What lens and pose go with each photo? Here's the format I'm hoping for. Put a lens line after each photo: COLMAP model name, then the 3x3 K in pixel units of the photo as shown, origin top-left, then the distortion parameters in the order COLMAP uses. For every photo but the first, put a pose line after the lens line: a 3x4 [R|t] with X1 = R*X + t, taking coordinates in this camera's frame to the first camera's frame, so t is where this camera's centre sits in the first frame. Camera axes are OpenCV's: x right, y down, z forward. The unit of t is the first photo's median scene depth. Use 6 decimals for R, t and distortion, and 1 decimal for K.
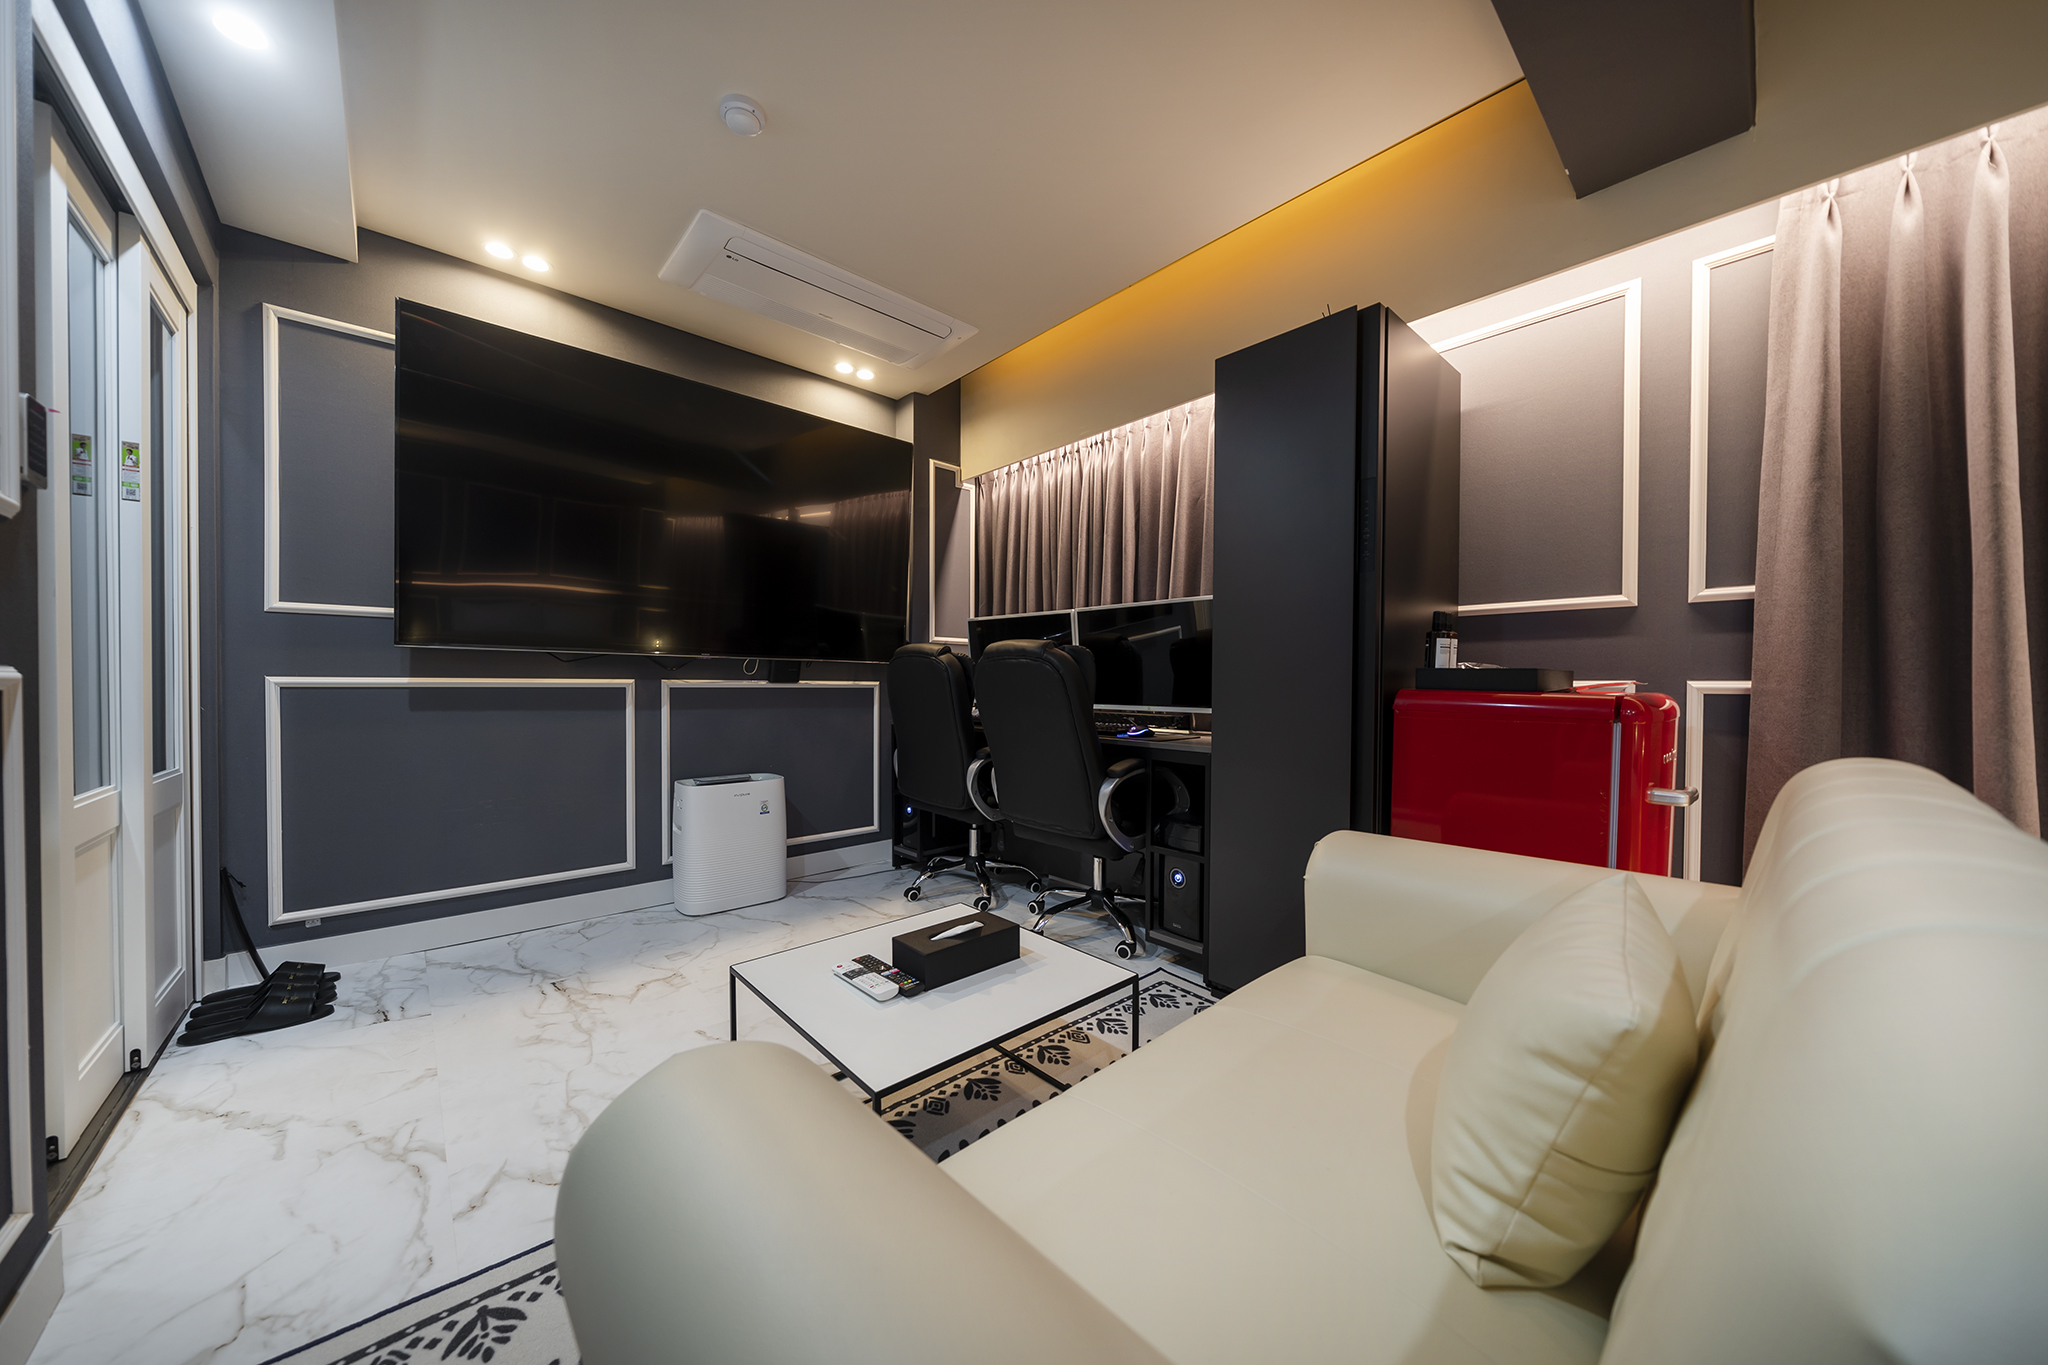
lens RADIAL K [[703.3, 0, 1024.3], [0, 703.3, 693.1], [0, 0, 1]] dist [-0.000255, 0.000098]
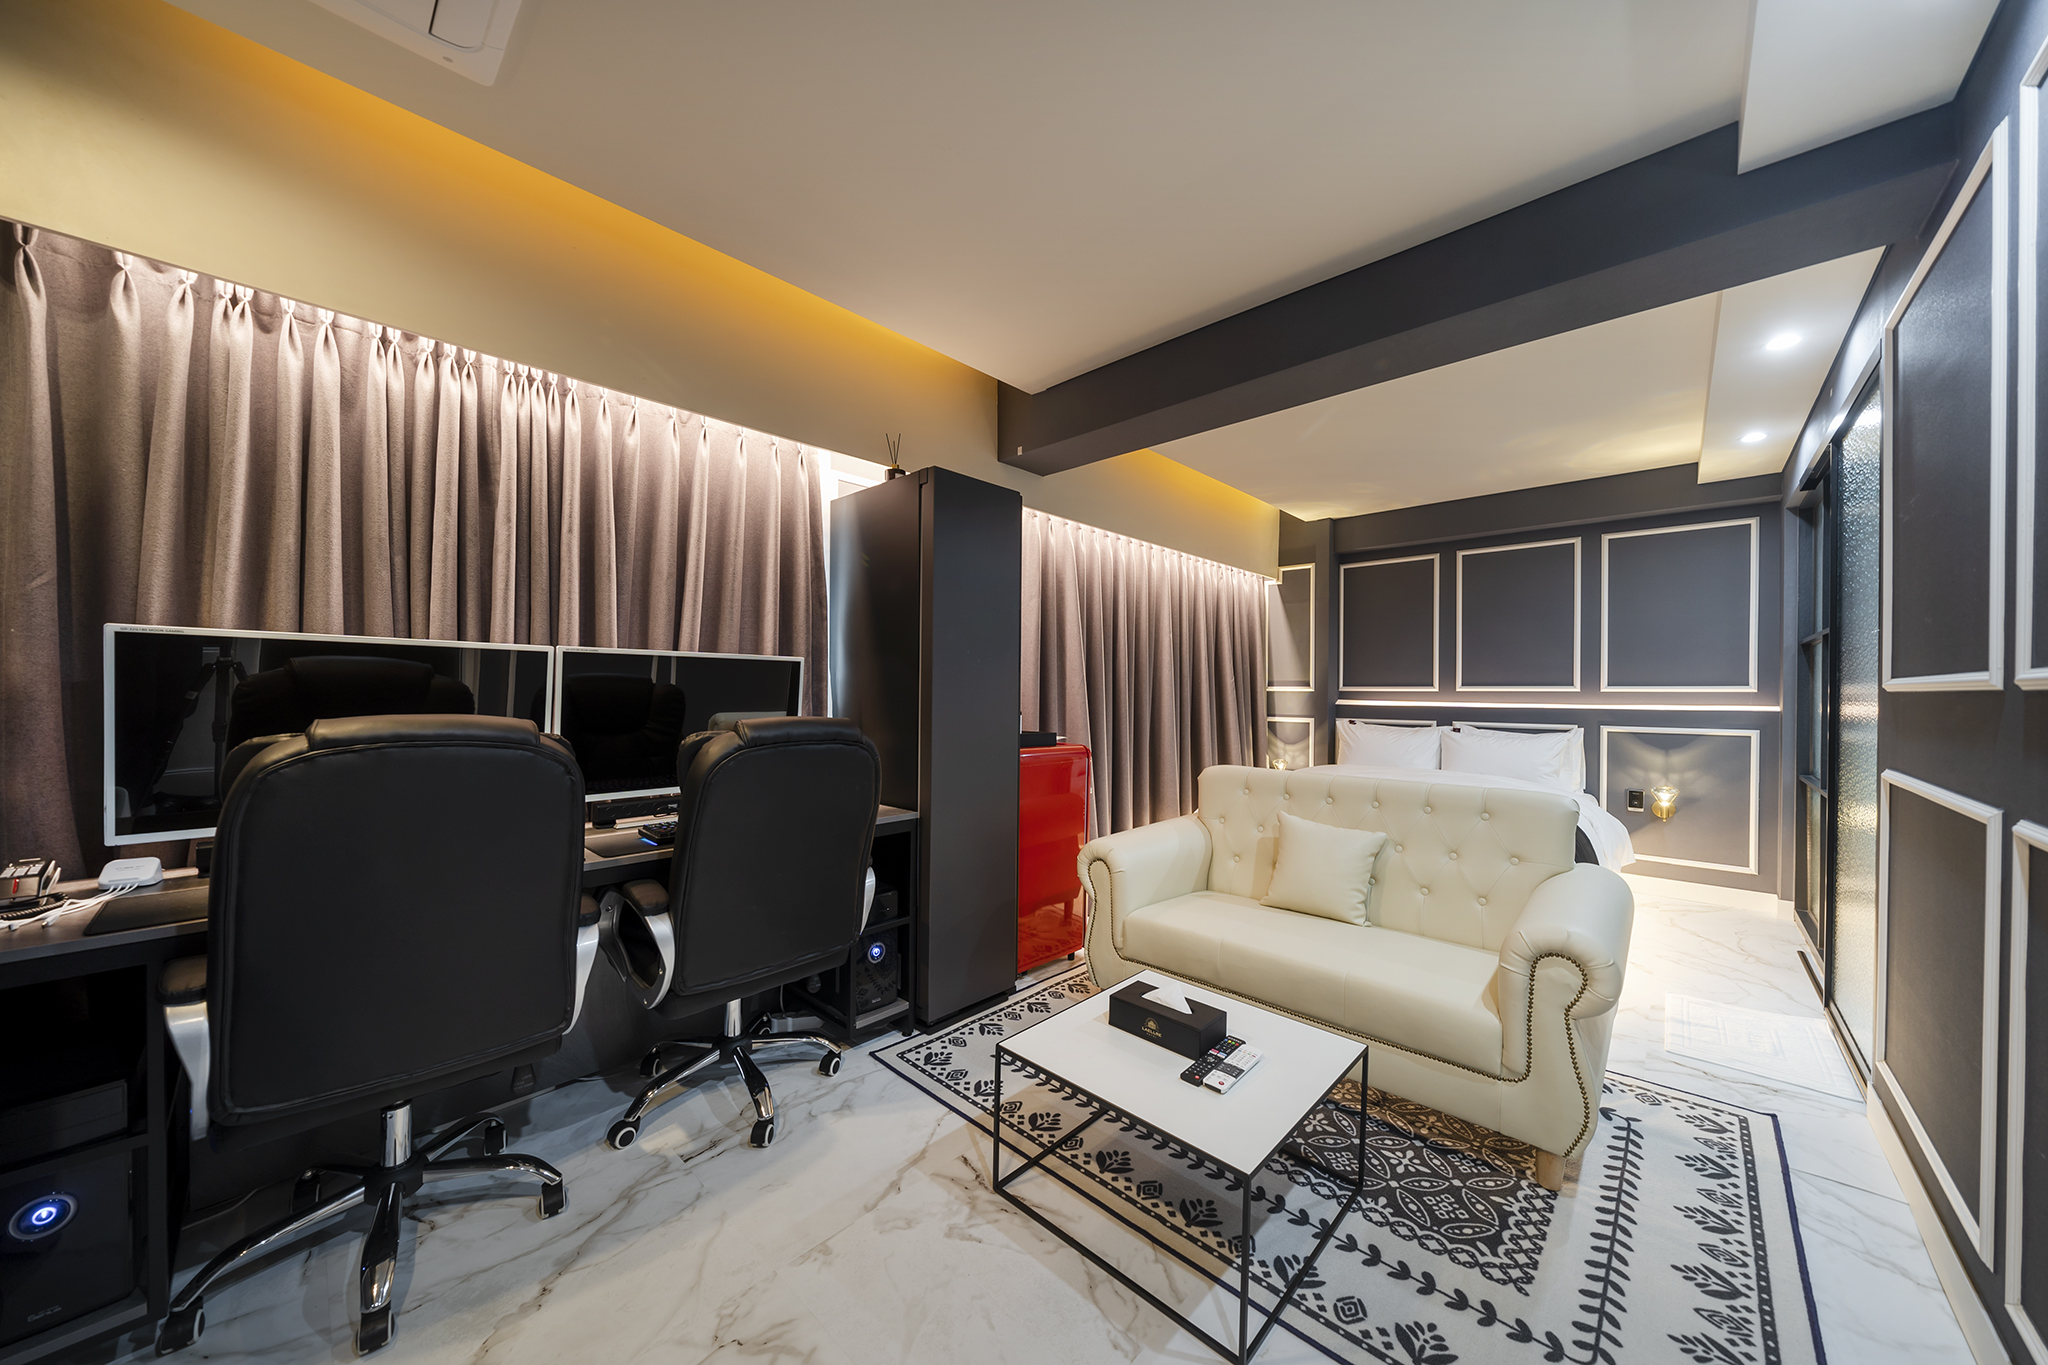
lens RADIAL K [[703.3, 0, 1024.3], [0, 703.3, 693.1], [0, 0, 1]] dist [-0.000255, 0.000098]
pose [[-0.075579, -0.008535, 0.997103, -0.652829], [0.007636, 0.999929, 0.009138, -0.091446], [-0.997111, 0.008305, -0.075509, 0.718062]]
